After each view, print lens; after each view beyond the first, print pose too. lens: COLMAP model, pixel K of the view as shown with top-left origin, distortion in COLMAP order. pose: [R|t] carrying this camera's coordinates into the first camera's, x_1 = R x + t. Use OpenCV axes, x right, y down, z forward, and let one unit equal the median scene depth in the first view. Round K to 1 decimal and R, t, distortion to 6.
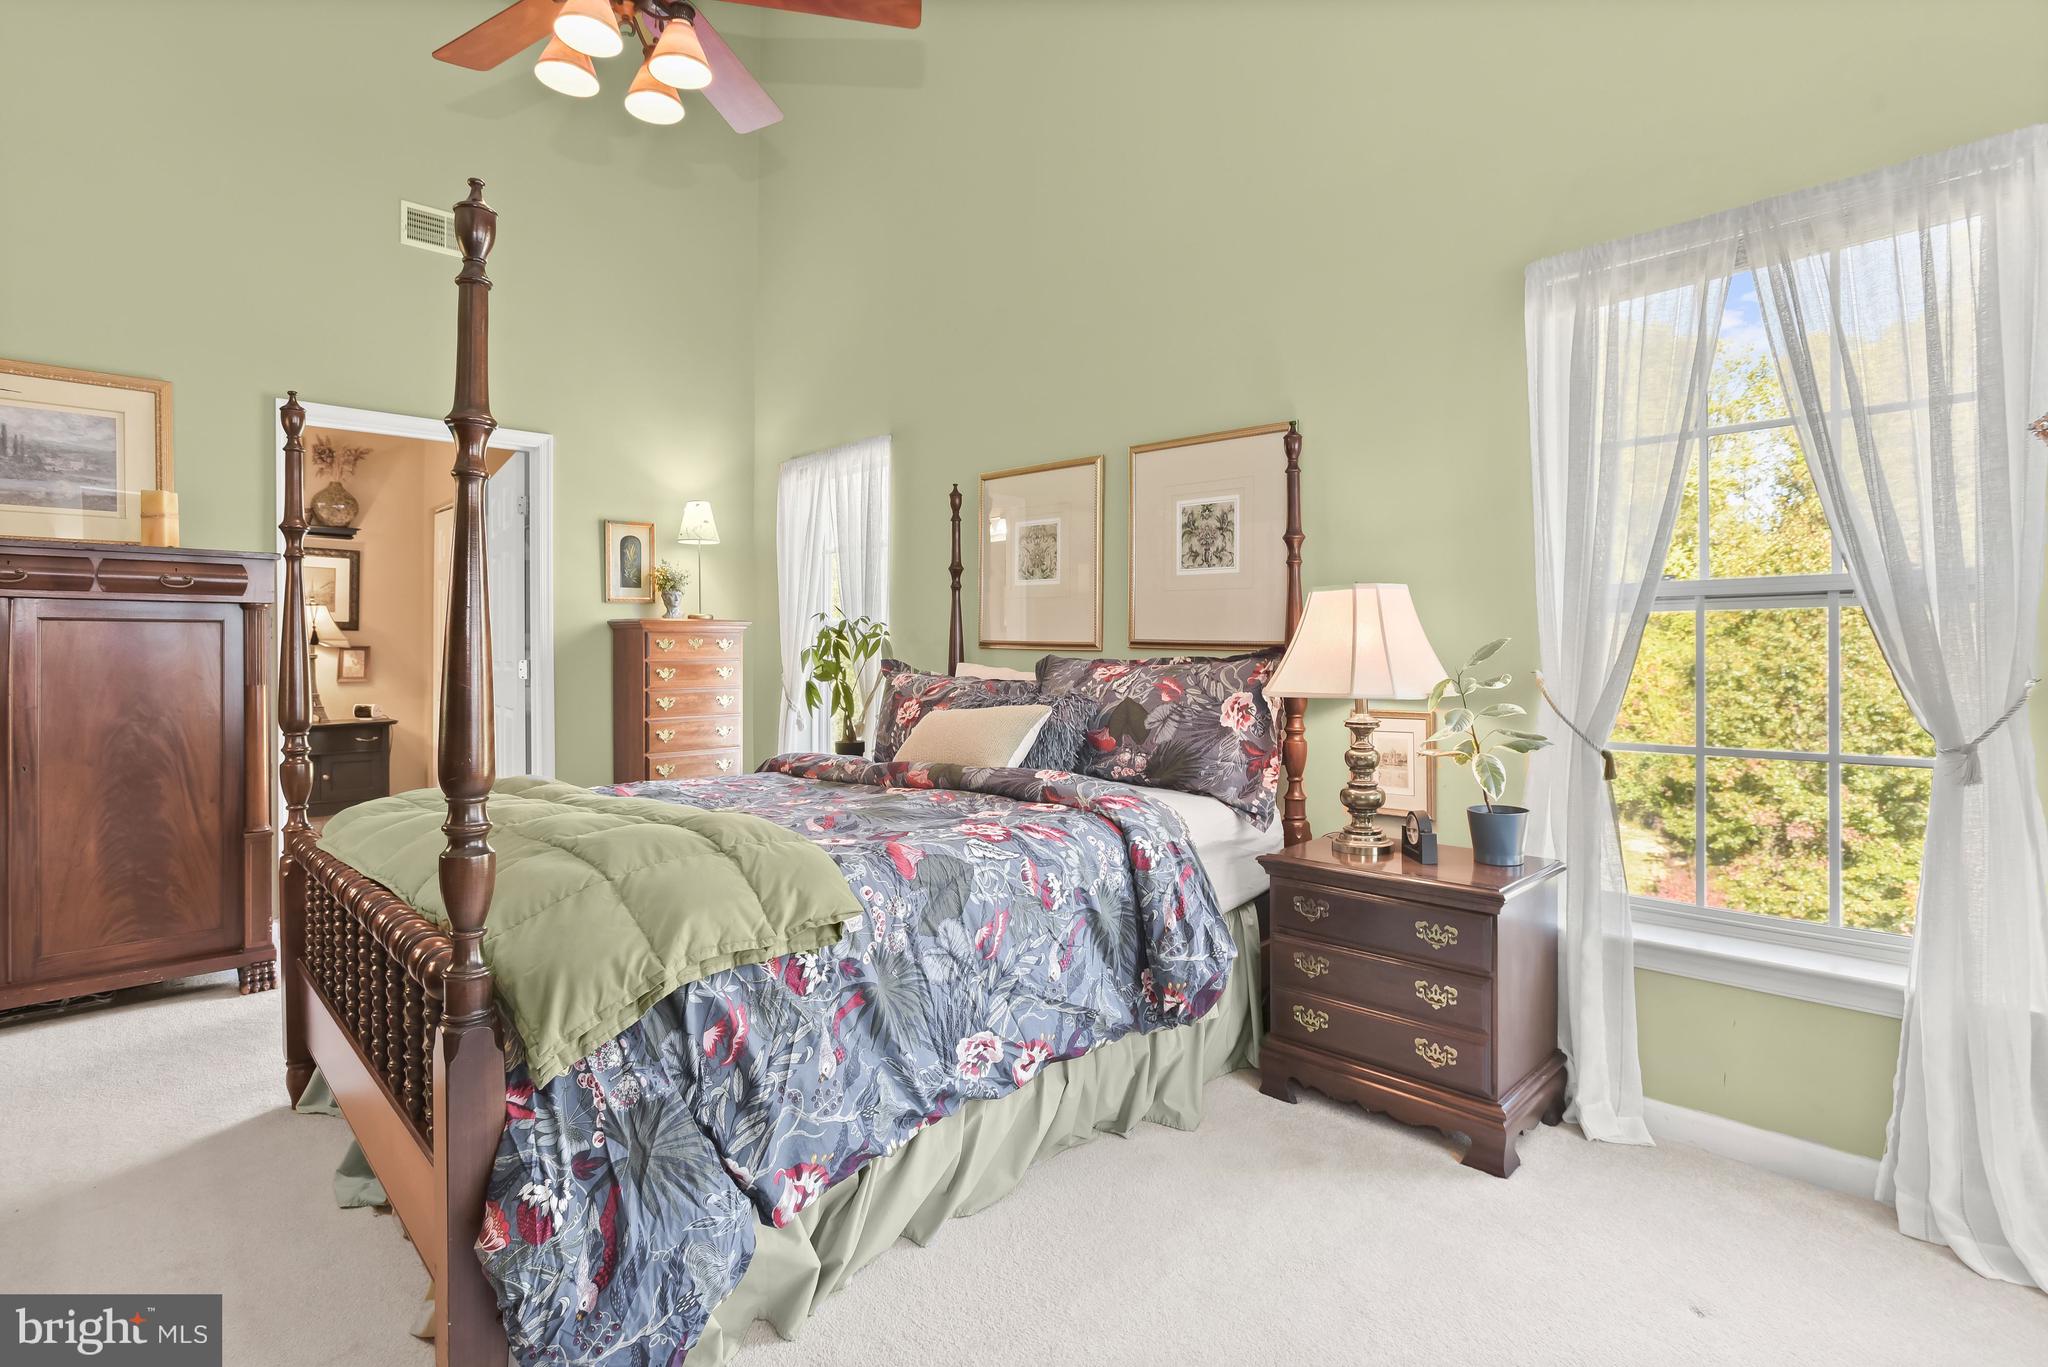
lens RADIAL K [[987.1, 0, 1022.2], [0, 987.1, 675.1], [0, 0, 1]] dist [-0.046768, 0.023598]
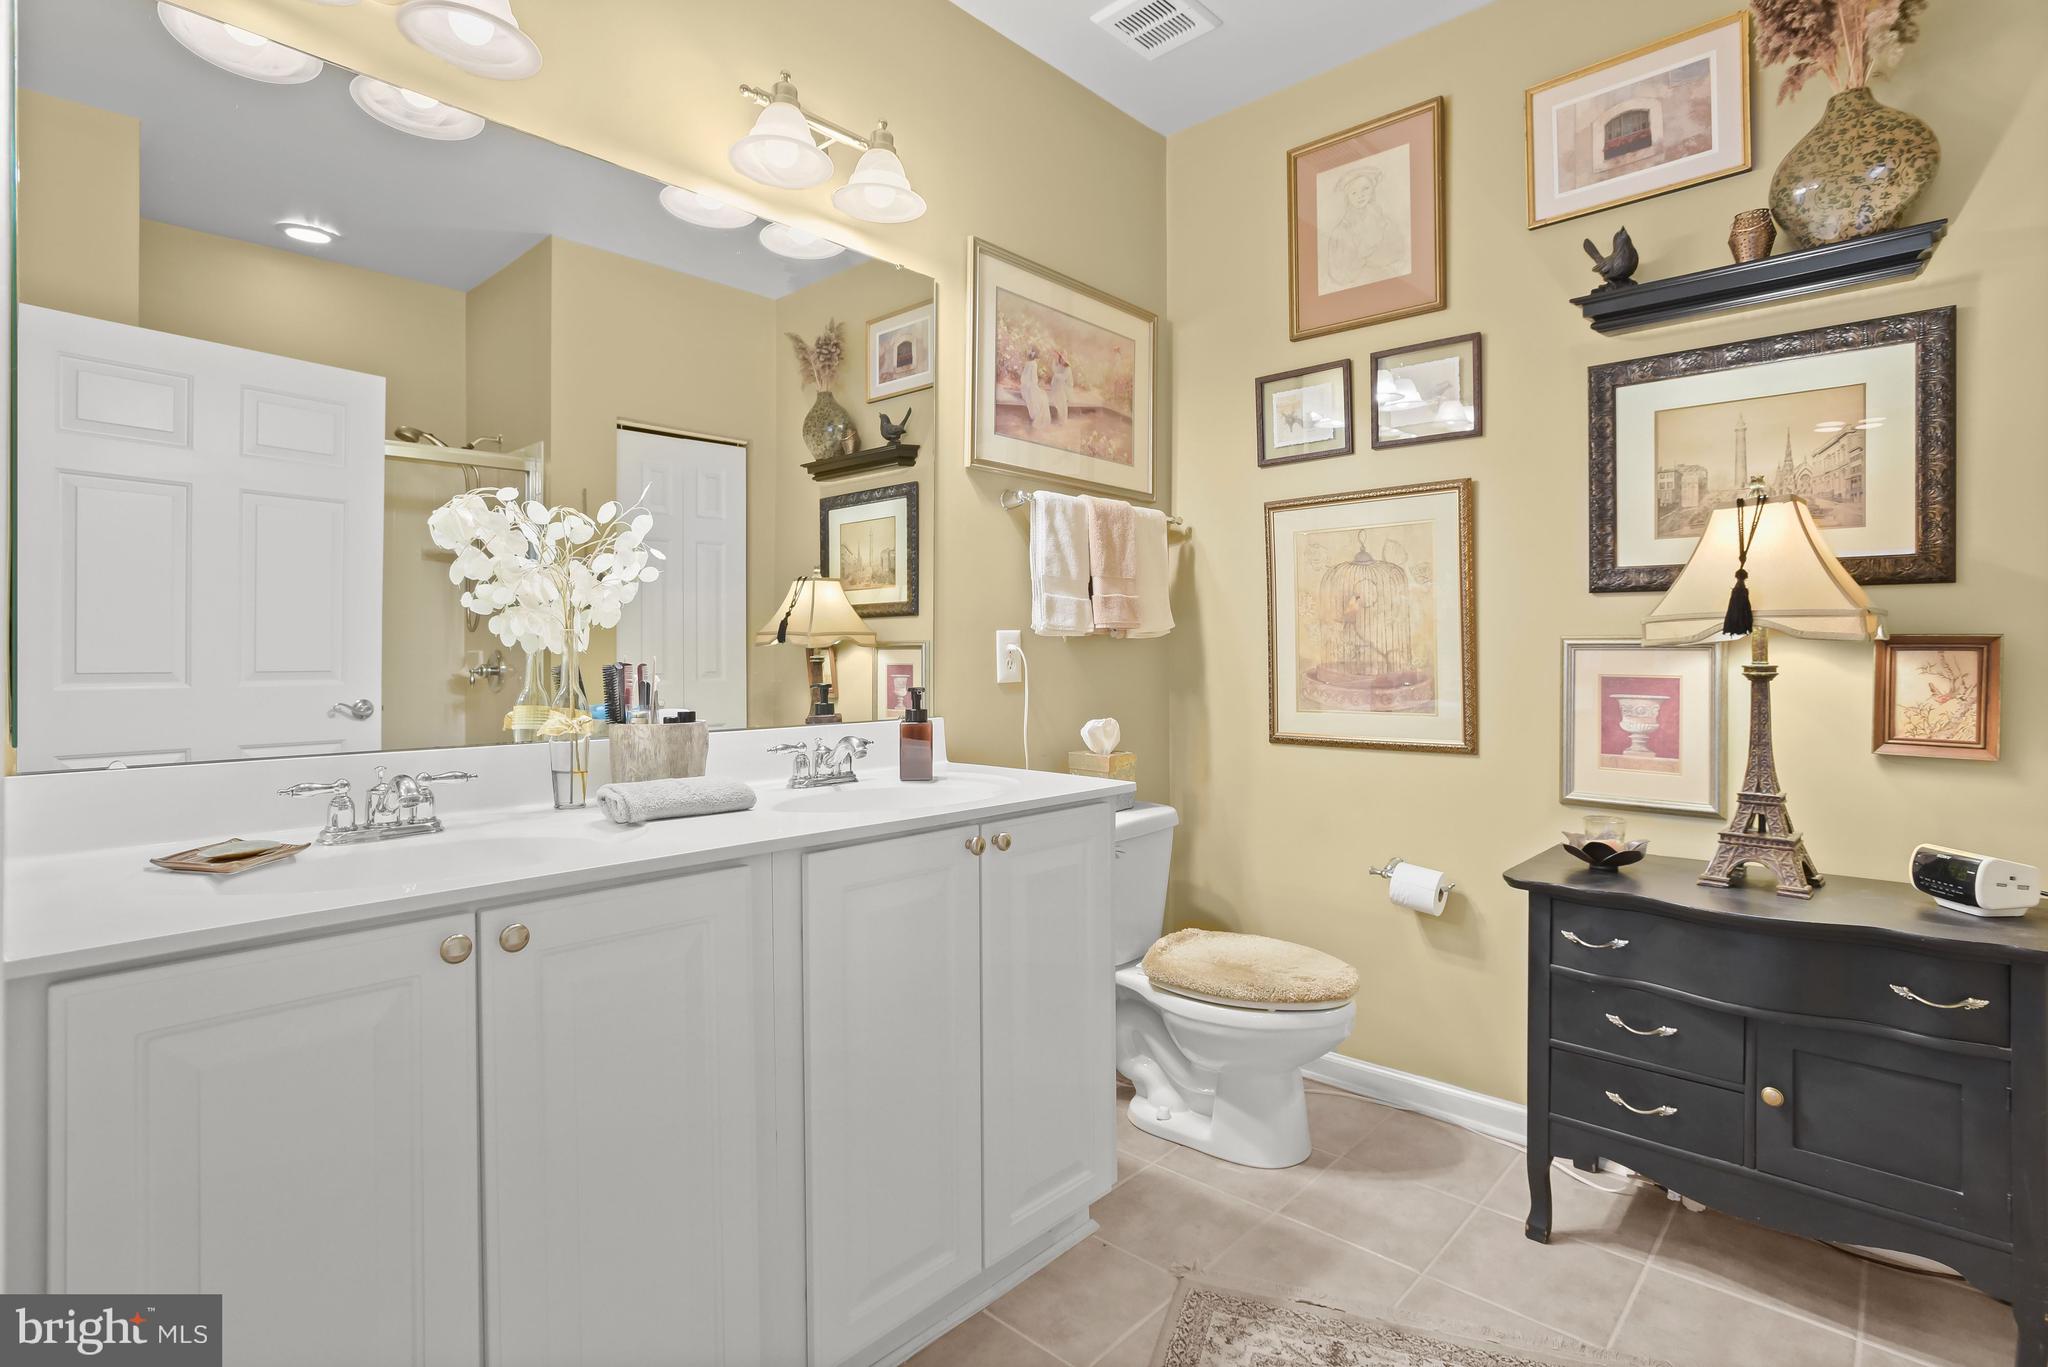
lens RADIAL K [[989.6, 0, 1029.3], [0, 989.6, 653.1], [0, 0, 1]] dist [-0.057570, 0.017369]
pose [[0.067175, -0.003925, -0.997734, -0.425596], [-0.017691, 0.999830, -0.005124, -0.018835], [0.997584, 0.017995, 0.067094, 0.716604]]
